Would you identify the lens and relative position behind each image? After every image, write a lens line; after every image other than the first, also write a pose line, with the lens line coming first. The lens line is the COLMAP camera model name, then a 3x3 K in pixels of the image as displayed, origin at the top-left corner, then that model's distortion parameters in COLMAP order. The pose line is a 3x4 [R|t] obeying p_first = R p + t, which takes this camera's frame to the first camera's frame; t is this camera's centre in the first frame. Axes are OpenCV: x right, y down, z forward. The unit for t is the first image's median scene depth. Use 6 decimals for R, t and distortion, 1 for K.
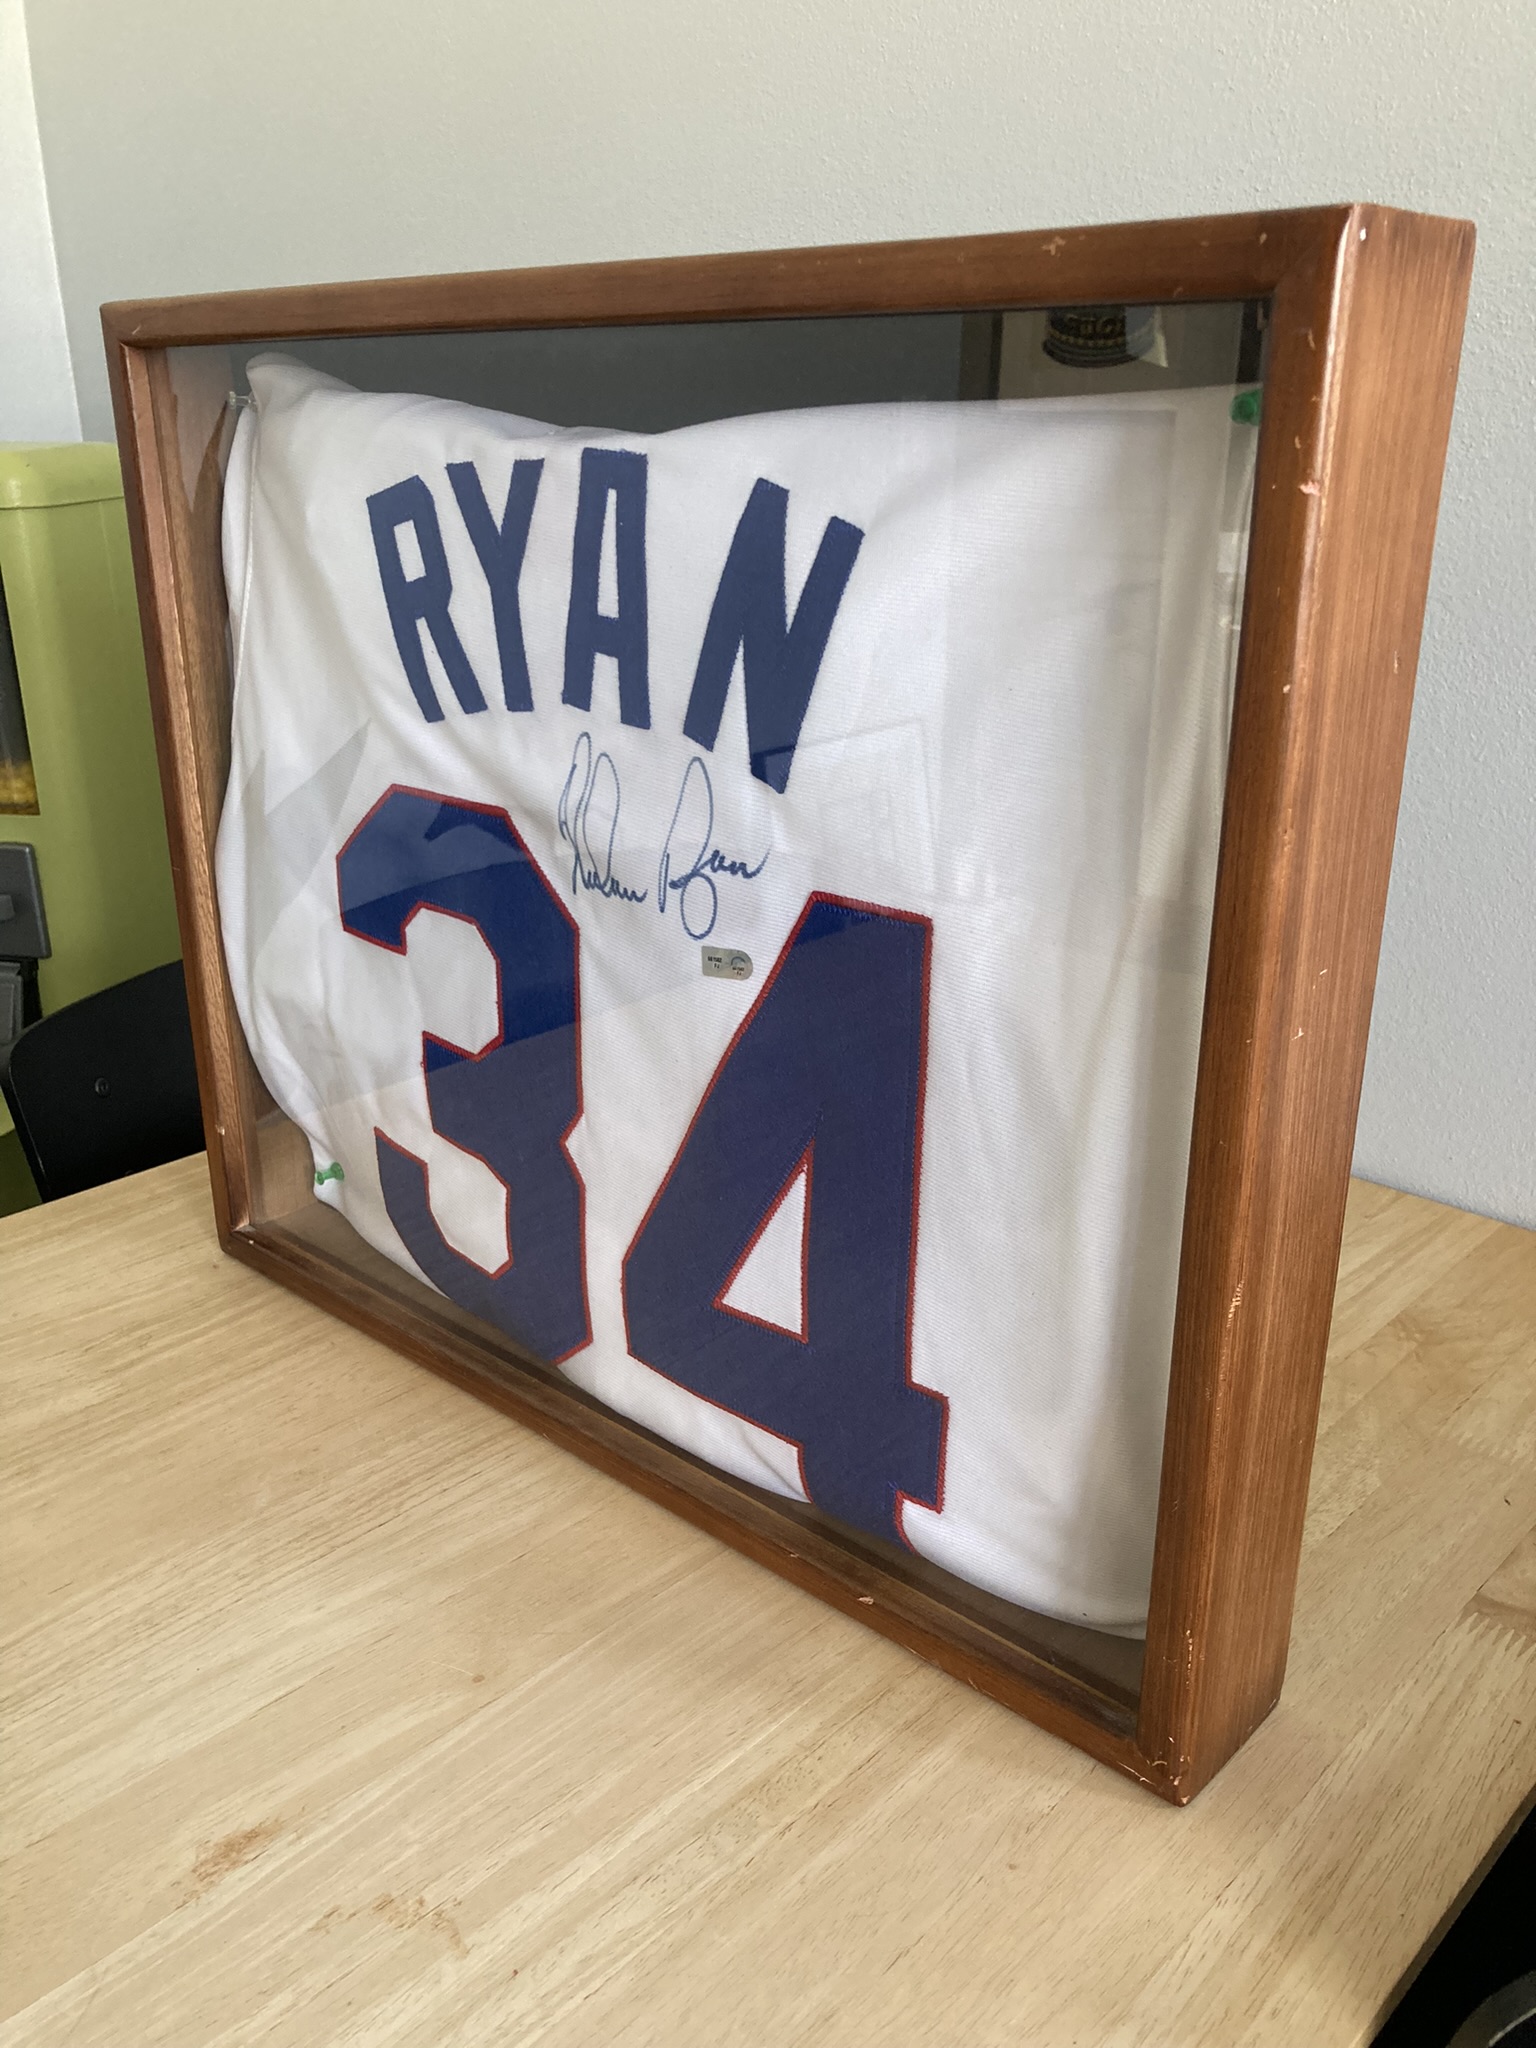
lens RADIAL K [[1704.9, 0, 772.1], [0, 1704.9, 1026.1], [0, 0, 1]] dist [0.031541, -0.024814]
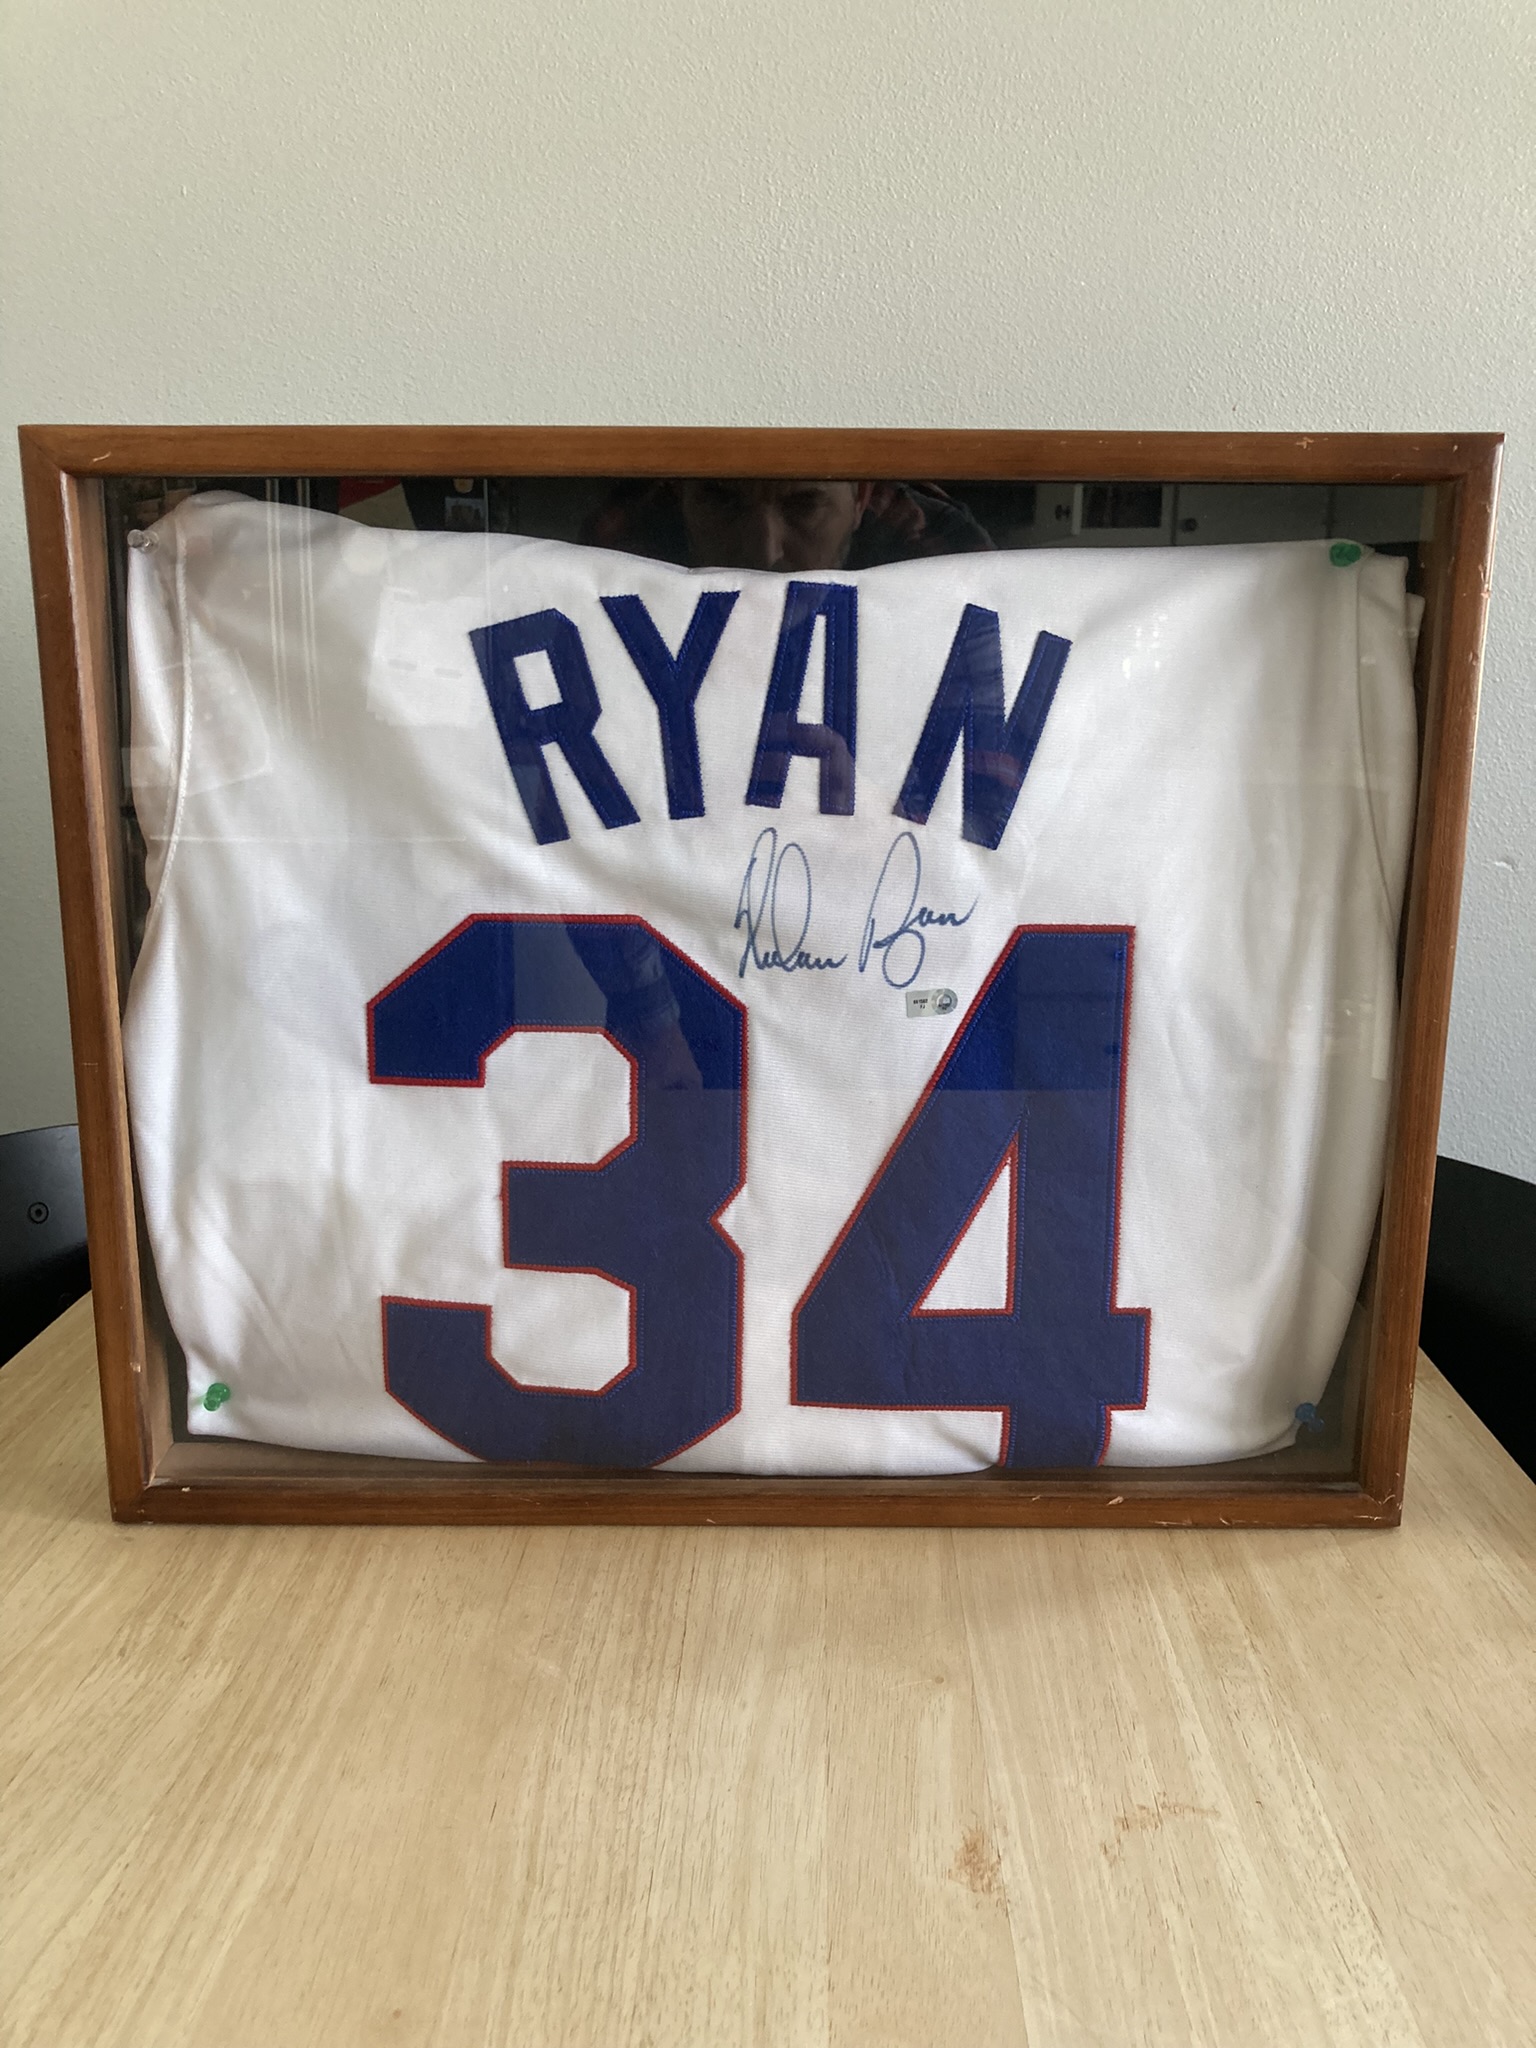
lens RADIAL K [[1704.9, 0, 796.3], [0, 1704.9, 999.6], [0, 0, 1]] dist [0.031541, -0.024814]
pose [[0.737270, -0.134519, 0.662070, -0.868701], [0.224801, 0.972981, -0.052645, 0.002071], [-0.637101, 0.187648, 0.747590, 0.169354]]
